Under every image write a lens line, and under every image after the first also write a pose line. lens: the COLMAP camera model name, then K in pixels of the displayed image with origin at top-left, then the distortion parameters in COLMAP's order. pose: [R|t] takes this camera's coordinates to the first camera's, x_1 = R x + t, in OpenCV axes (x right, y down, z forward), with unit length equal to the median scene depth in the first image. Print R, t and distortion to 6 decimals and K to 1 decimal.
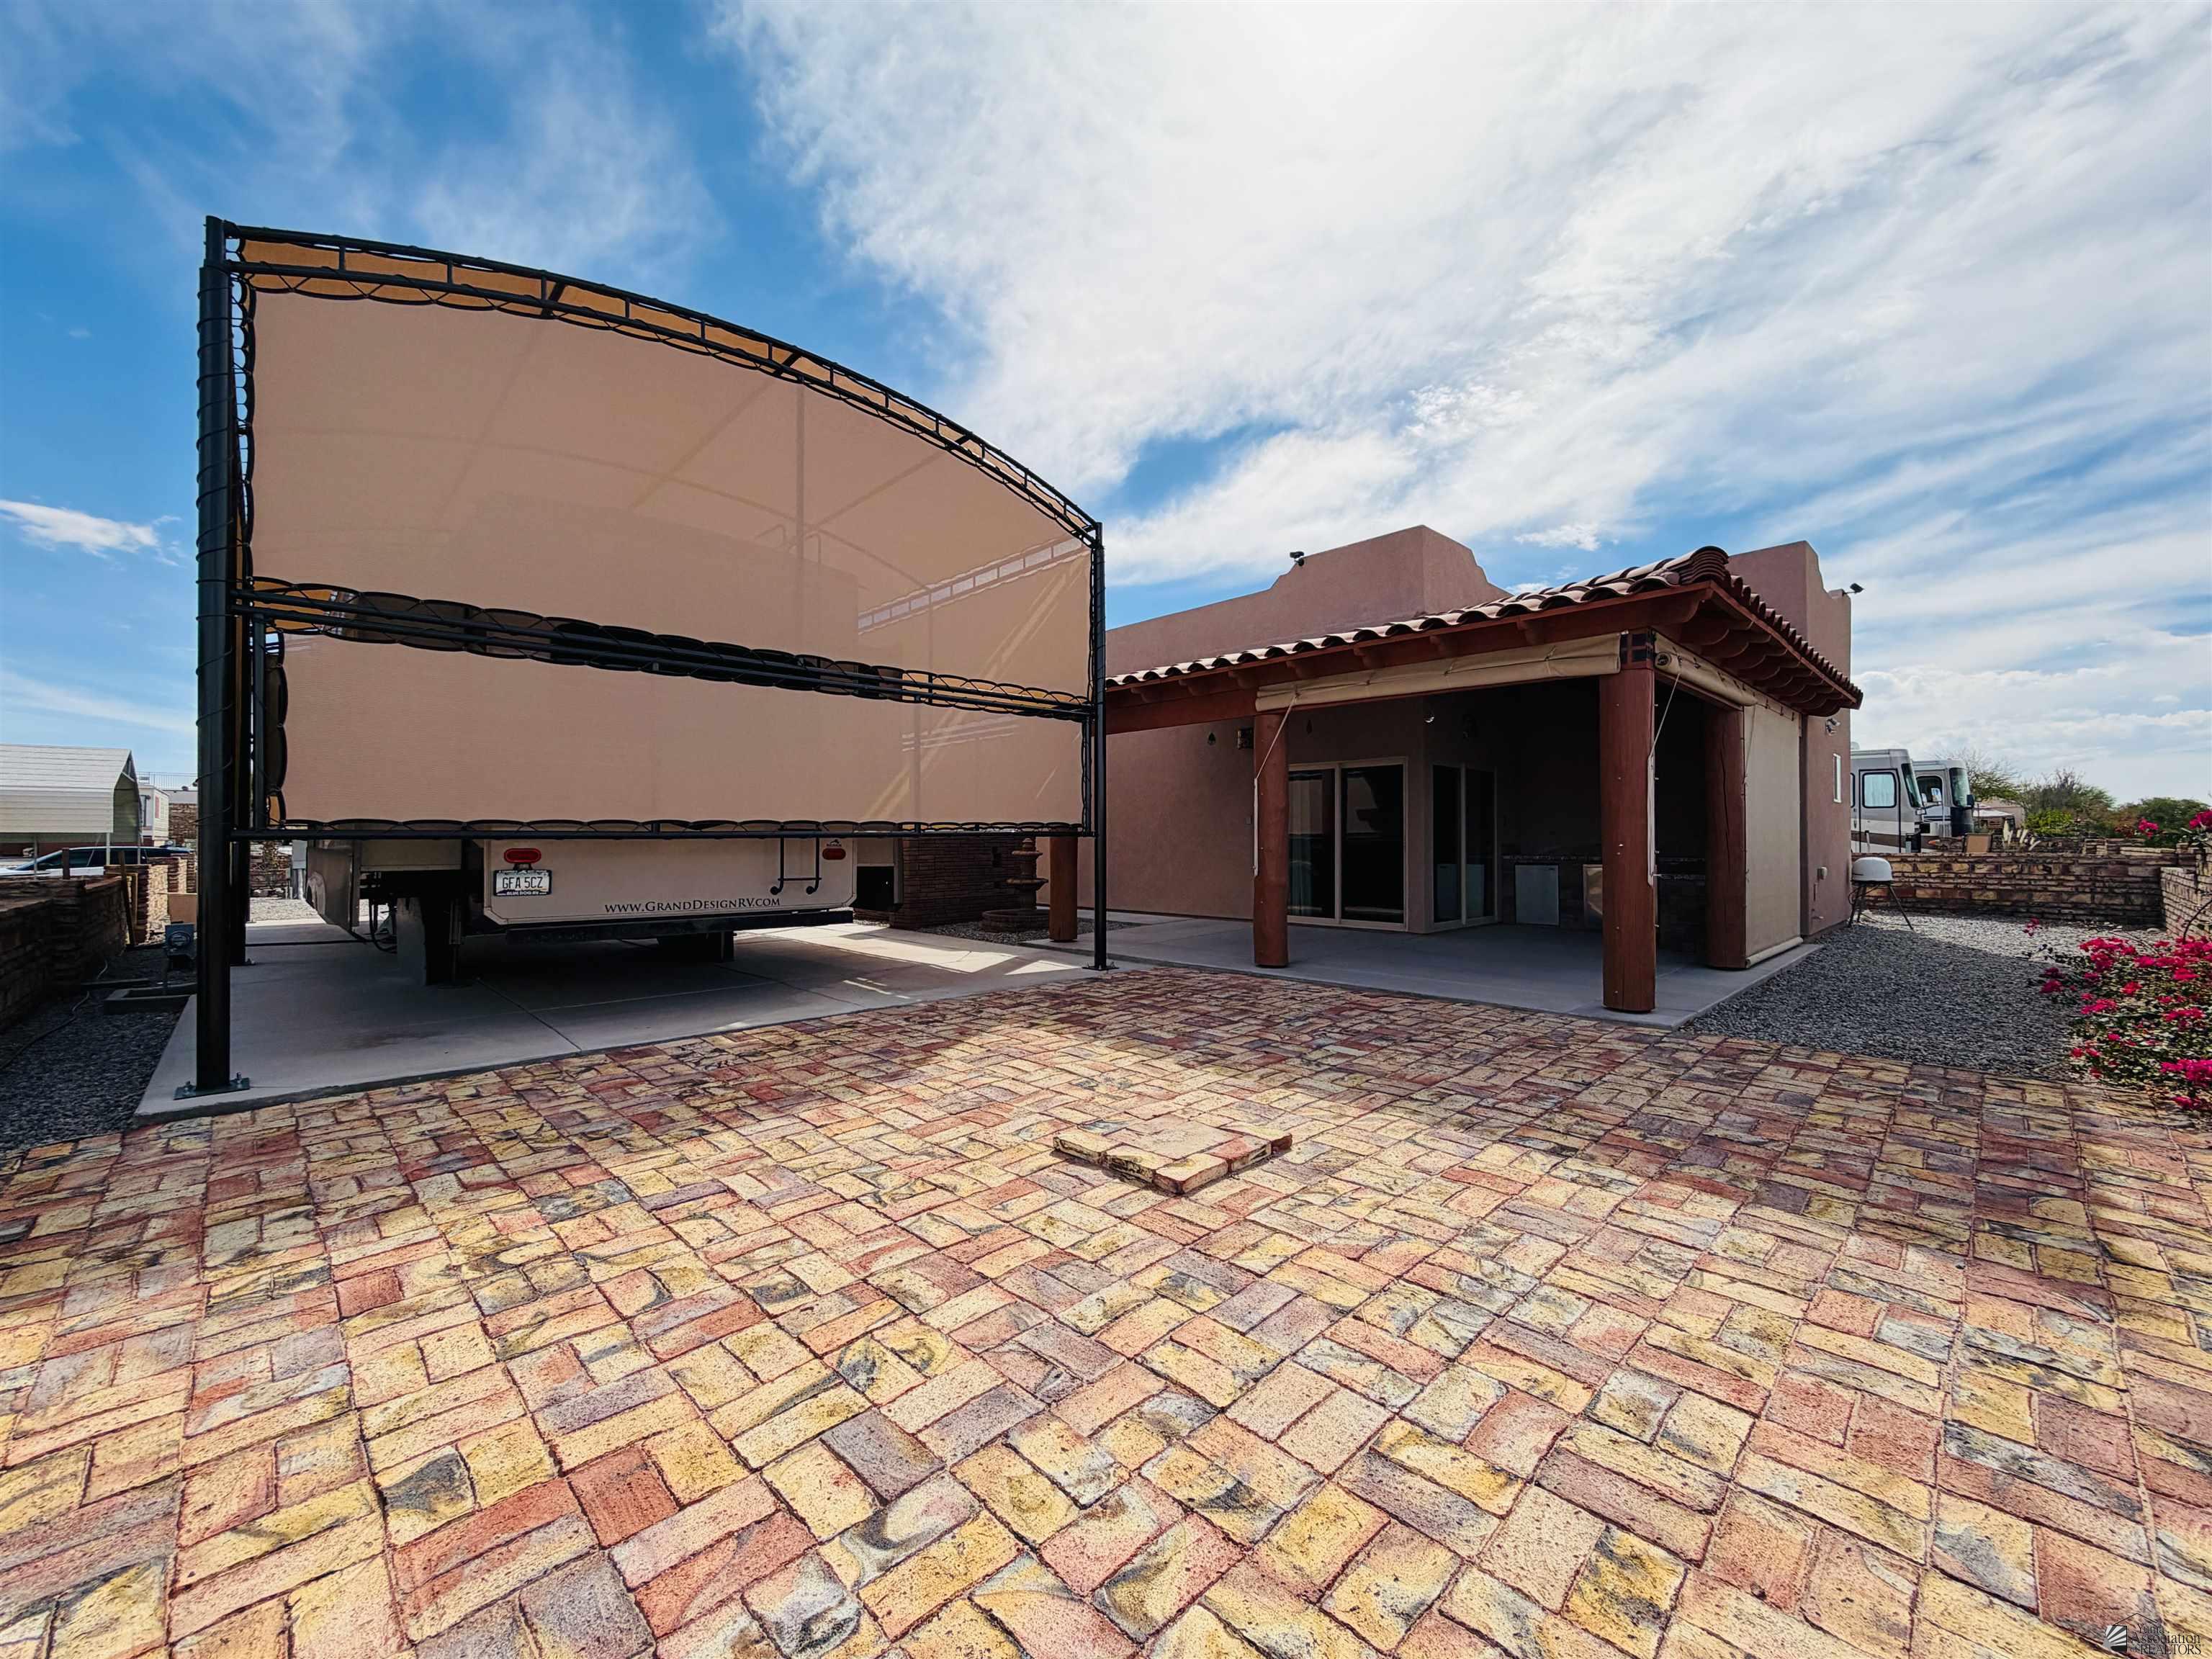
lens RADIAL K [[886.6, 0, 1110.7], [0, 886.6, 829.4], [0, 0, 1]] dist [0.000169, -0.000029]
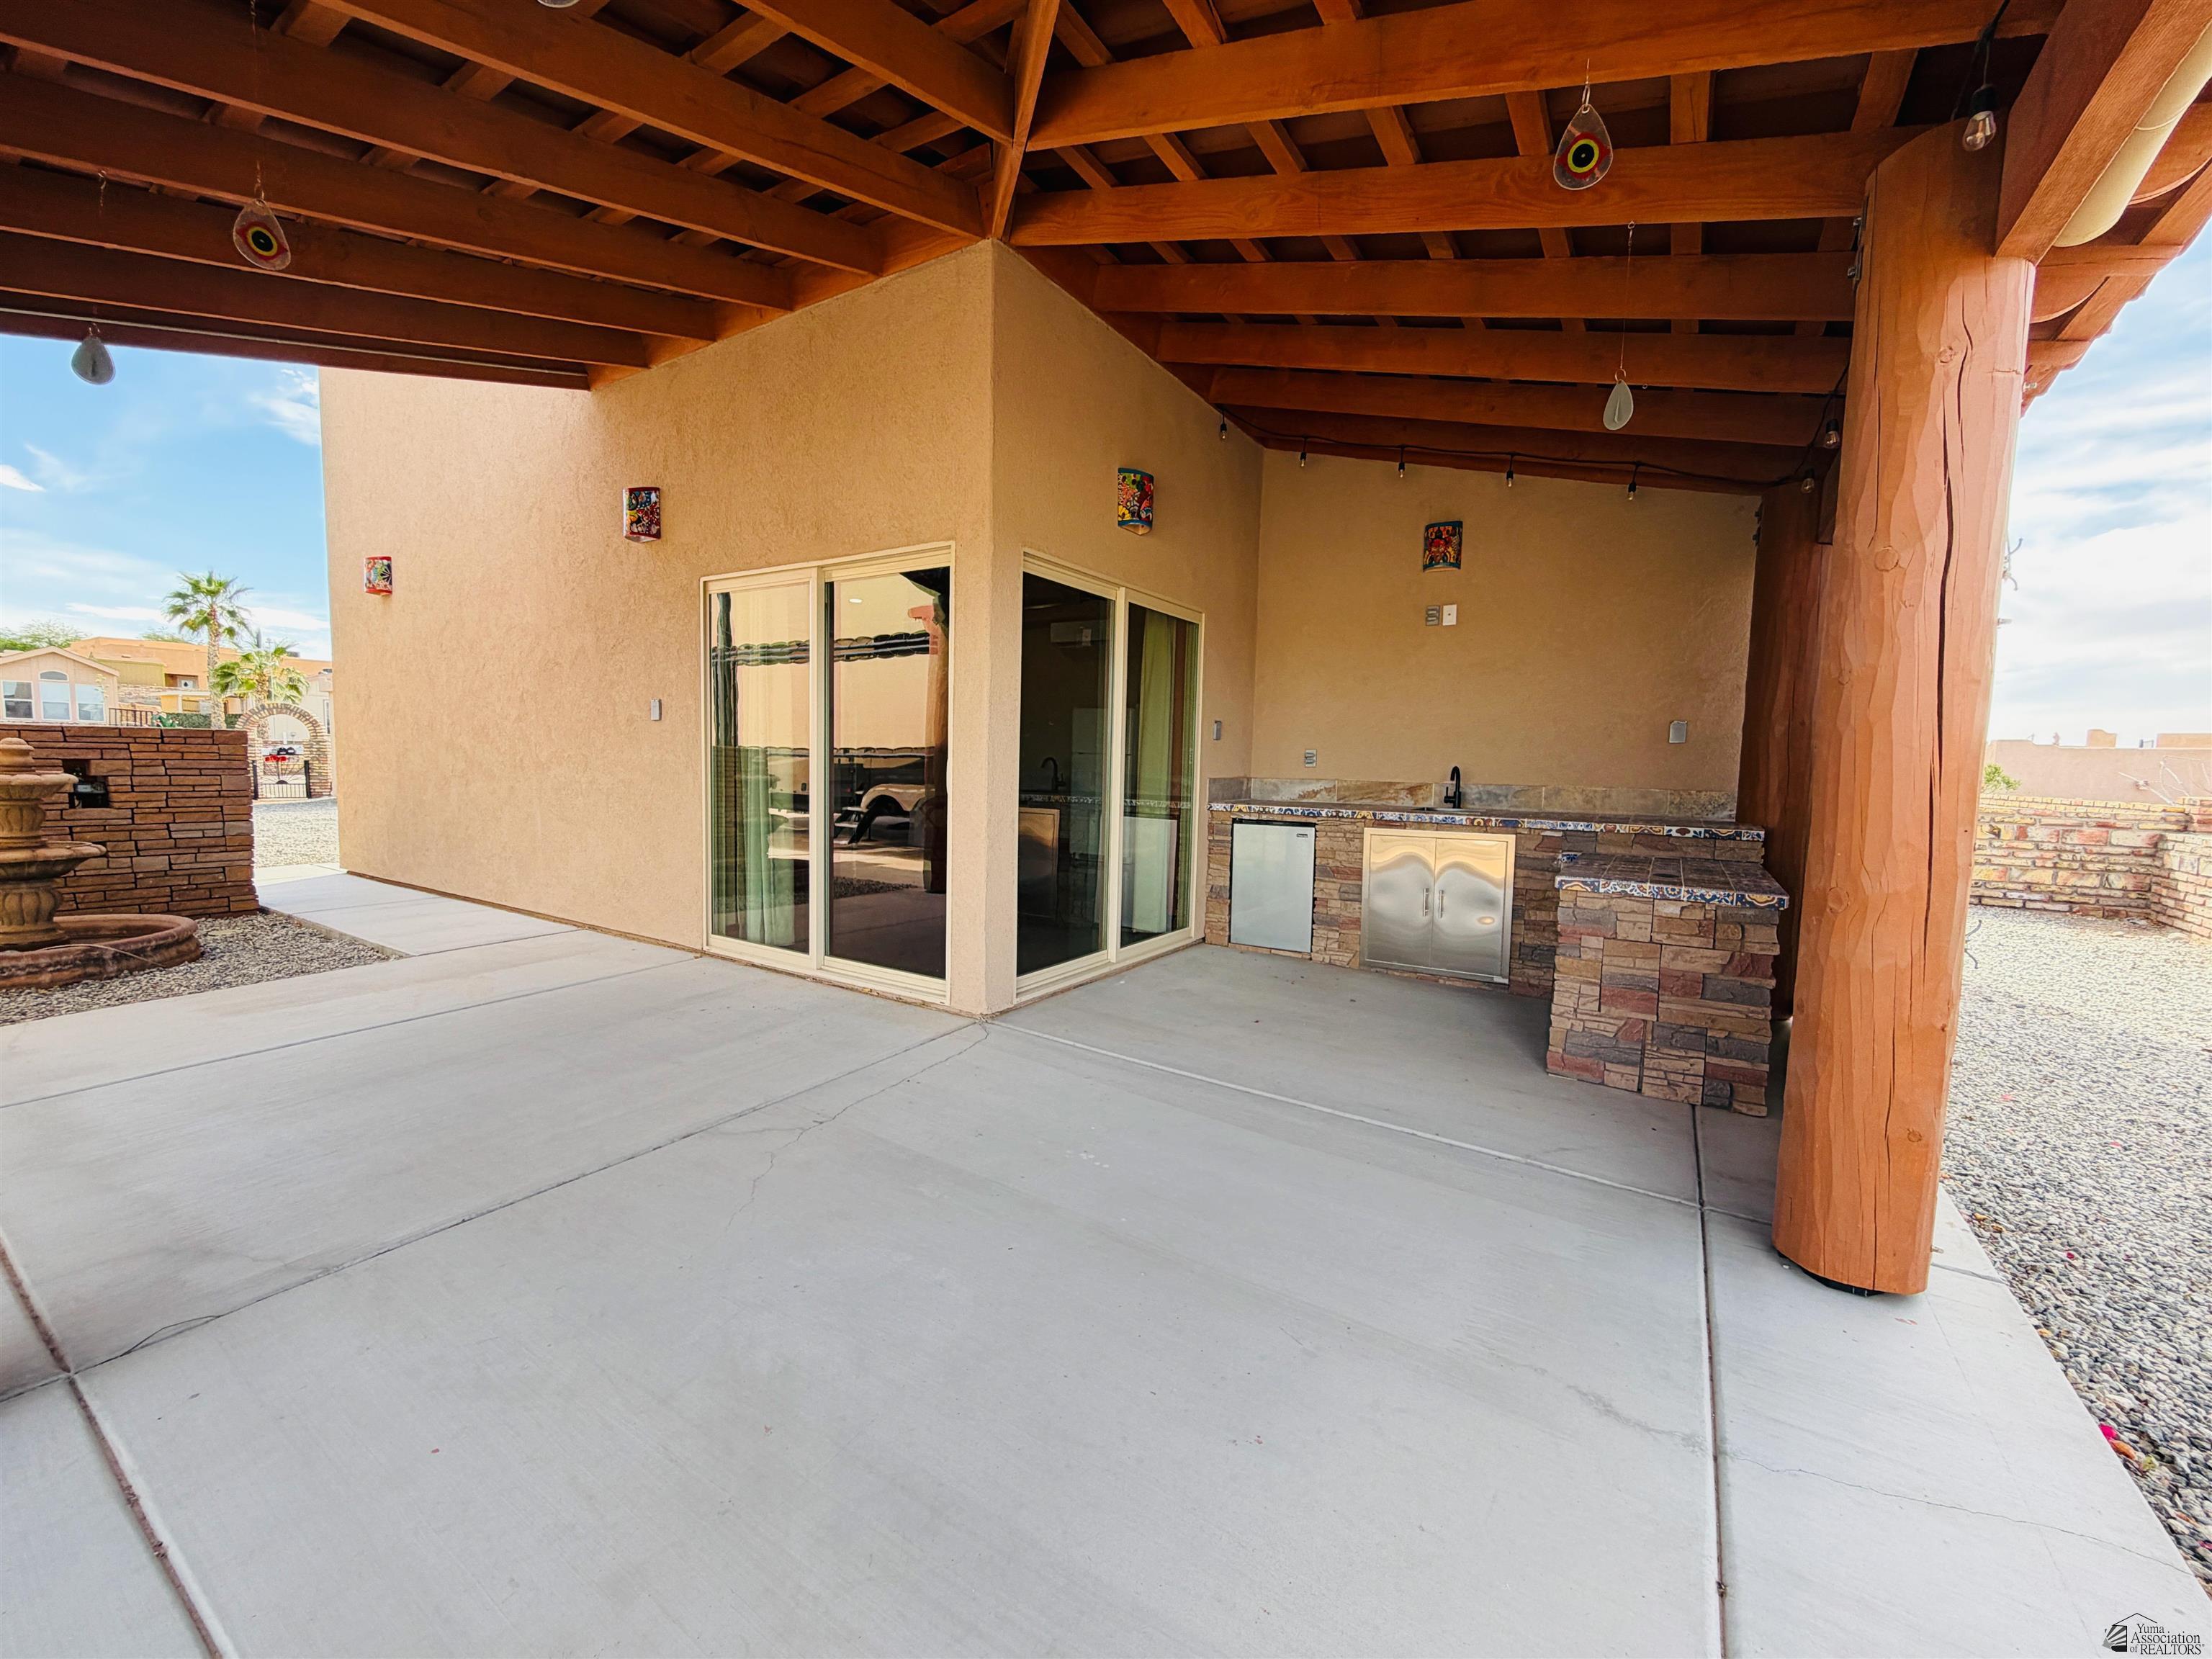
lens RADIAL K [[886.6, 0, 1104.7], [0, 886.6, 826.2], [0, 0, 1]] dist [0.000169, -0.000029]
pose [[0.974887, 0.004806, 0.222649, 0.269402], [-0.024896, 0.995852, 0.087513, -0.000296], [-0.221305, -0.090858, 0.970963, 0.523169]]
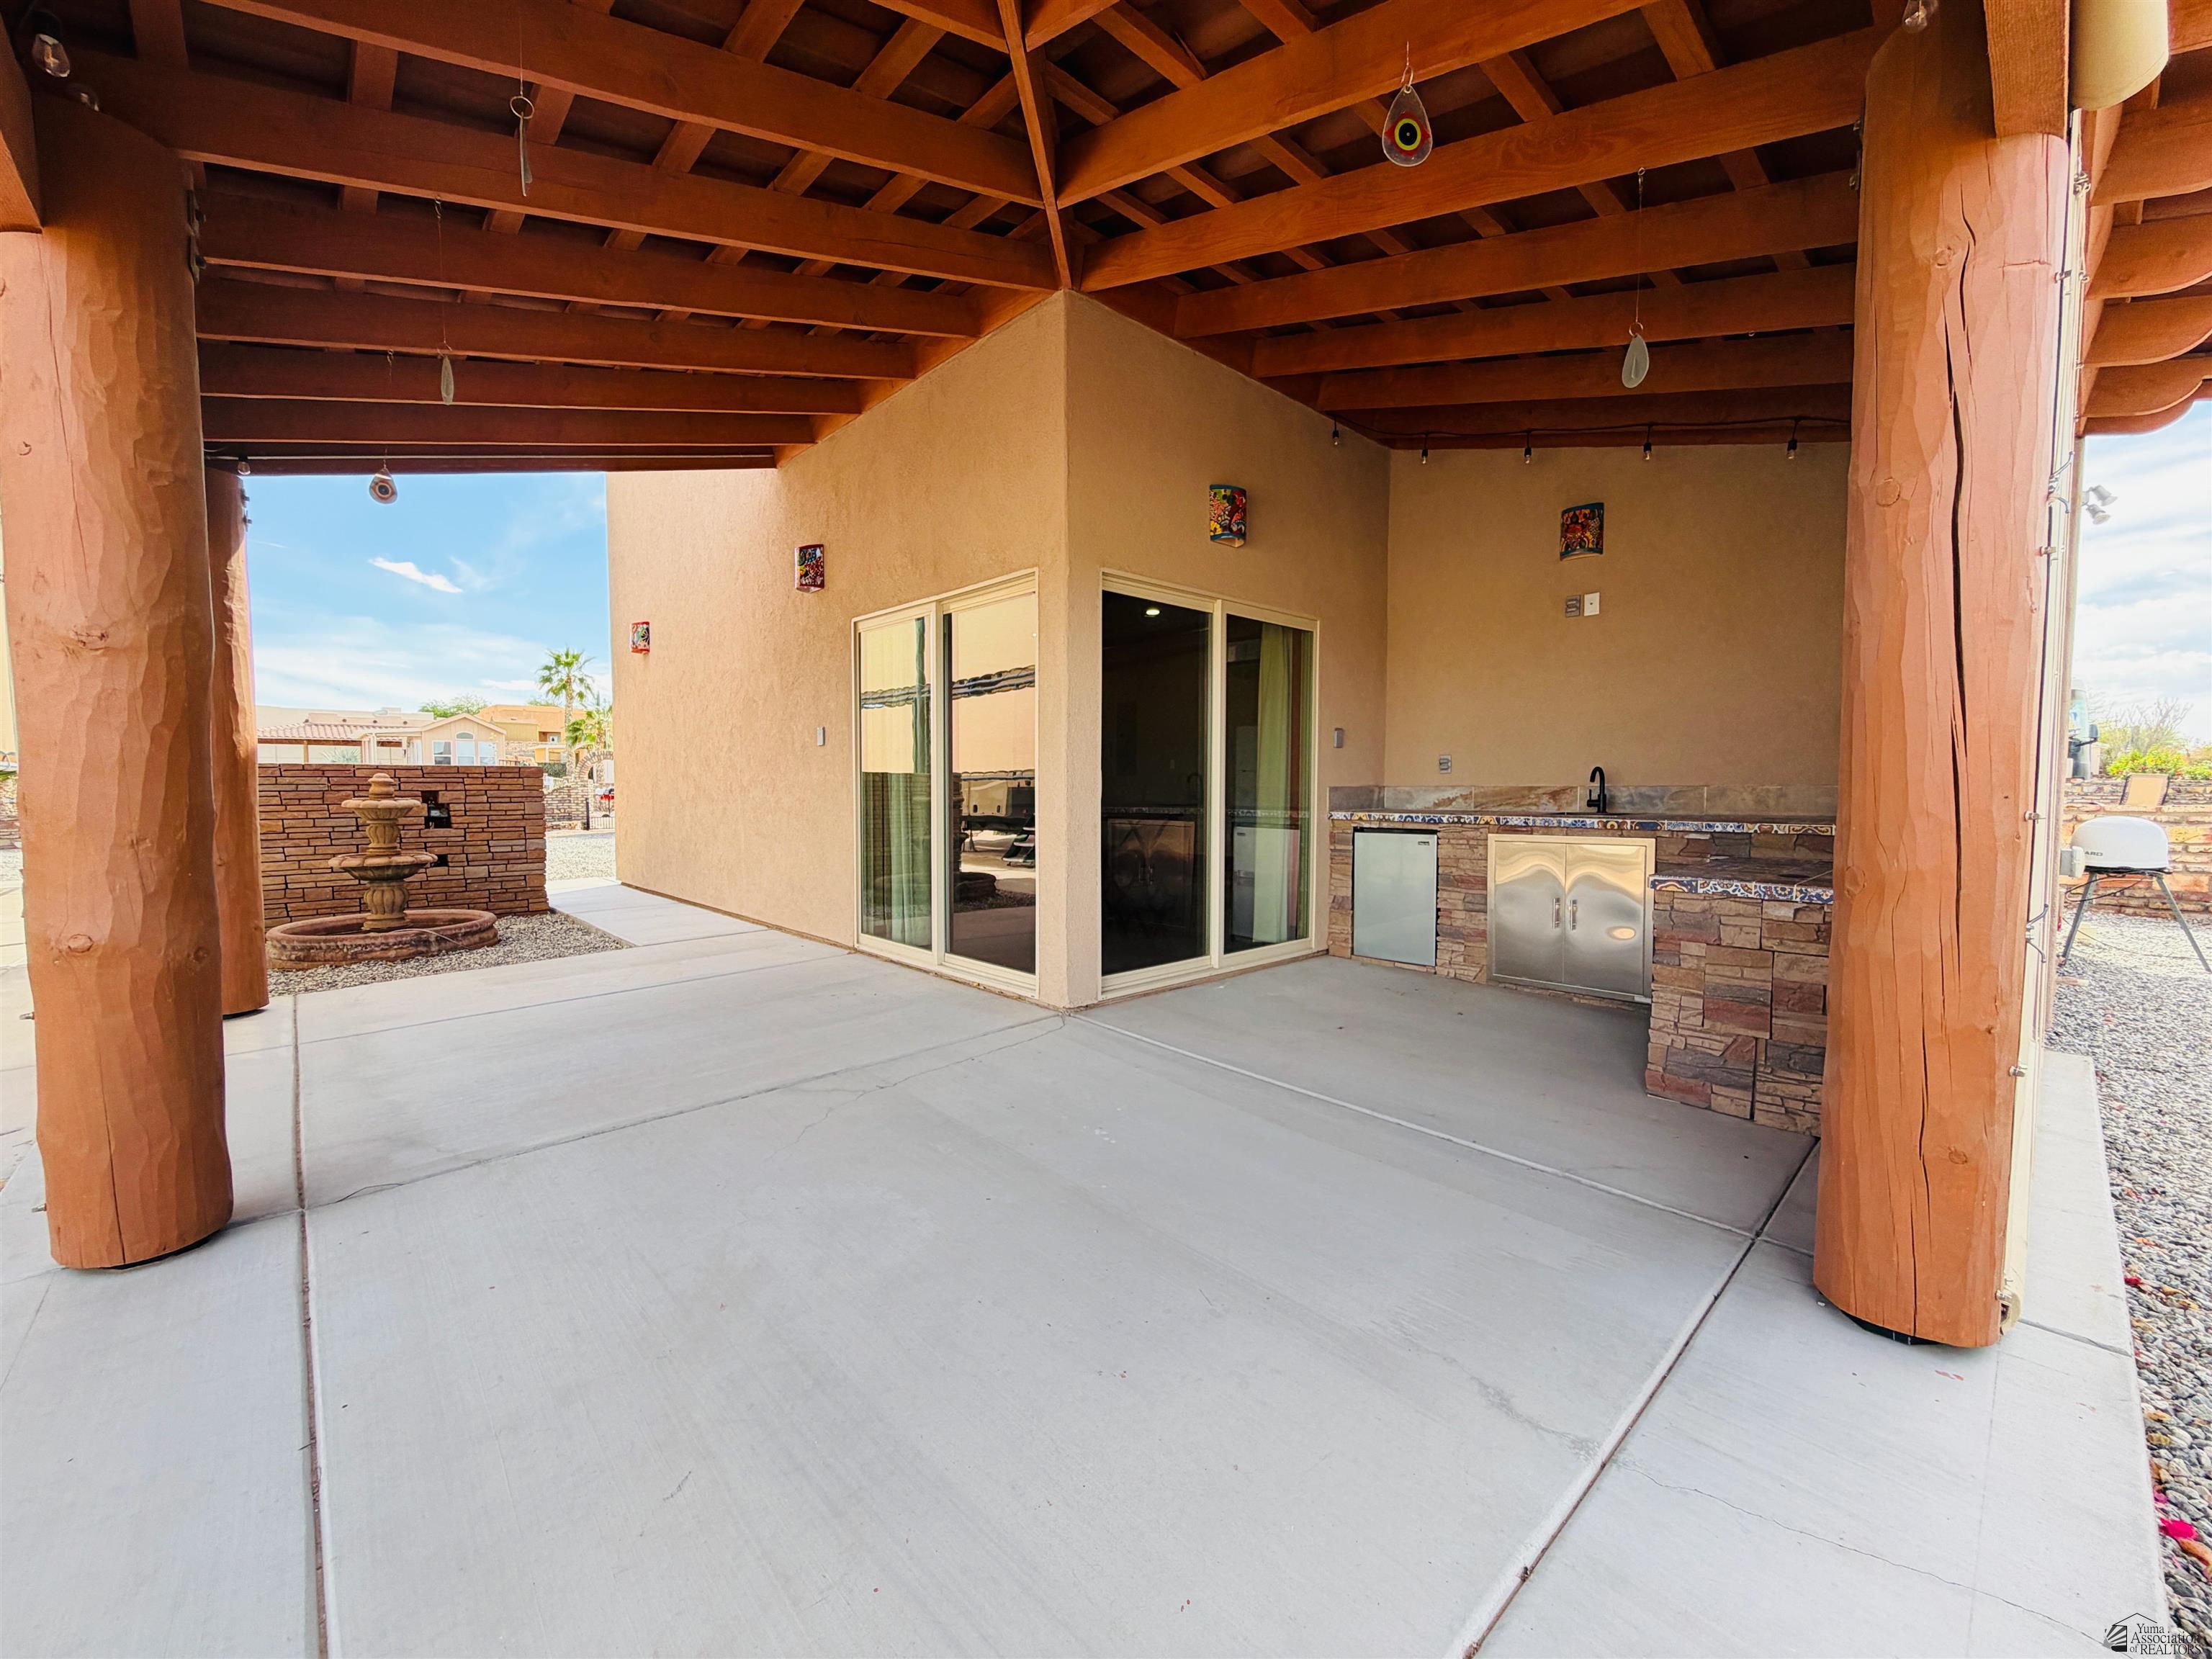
lens RADIAL K [[886.6, 0, 1101.9], [0, 886.6, 826.4], [0, 0, 1]] dist [0.000169, -0.000029]
pose [[0.999642, 0.000813, -0.026743, 0.323128], [0.000793, 0.998197, 0.060011, 0.007118], [0.026744, -0.060011, 0.997839, 0.502919]]
